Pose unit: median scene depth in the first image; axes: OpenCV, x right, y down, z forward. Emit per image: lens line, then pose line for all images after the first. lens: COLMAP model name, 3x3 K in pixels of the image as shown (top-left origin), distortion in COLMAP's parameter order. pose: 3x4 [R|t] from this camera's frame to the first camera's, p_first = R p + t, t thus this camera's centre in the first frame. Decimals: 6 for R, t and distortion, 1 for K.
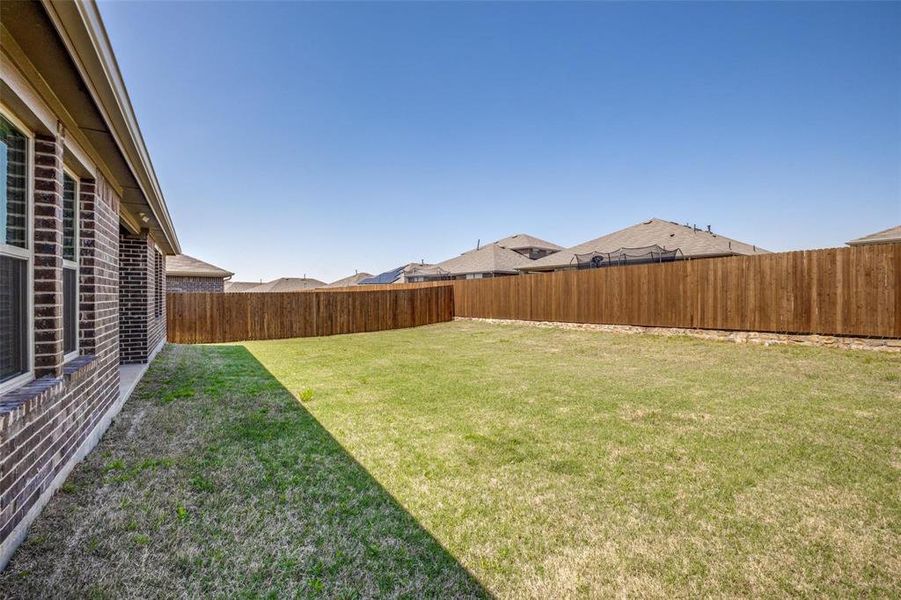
lens RADIAL K [[392.4, 0, 447.5], [0, 392.4, 296.5], [0, 0, 1]] dist [-0.034002, 0.001341]
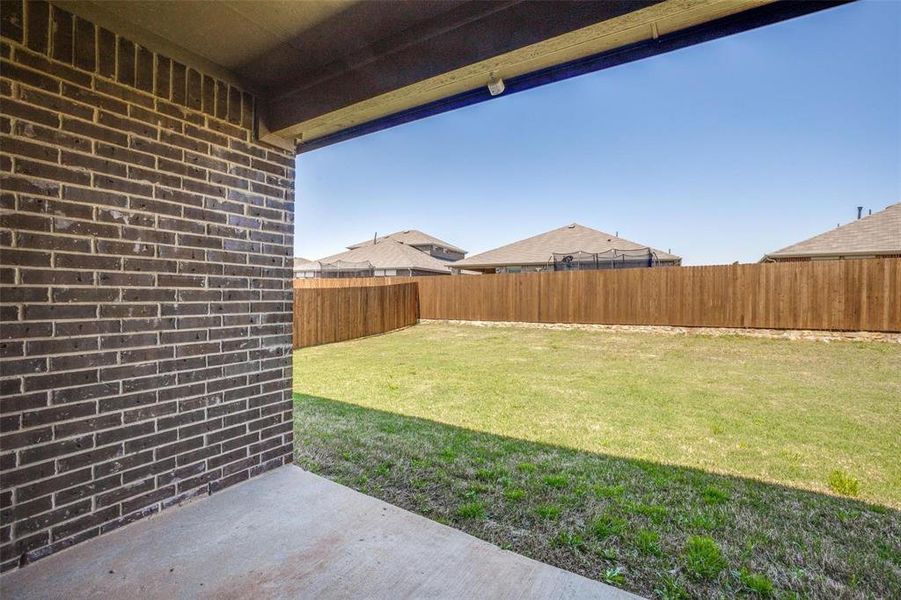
lens RADIAL K [[392.4, 0, 452.8], [0, 392.4, 299.6], [0, 0, 1]] dist [-0.034002, 0.001341]
pose [[0.906755, 0.001549, 0.421656, -0.487546], [-0.007077, 0.999908, 0.011547, -0.001909], [-0.421600, -0.013455, 0.906682, 0.340314]]
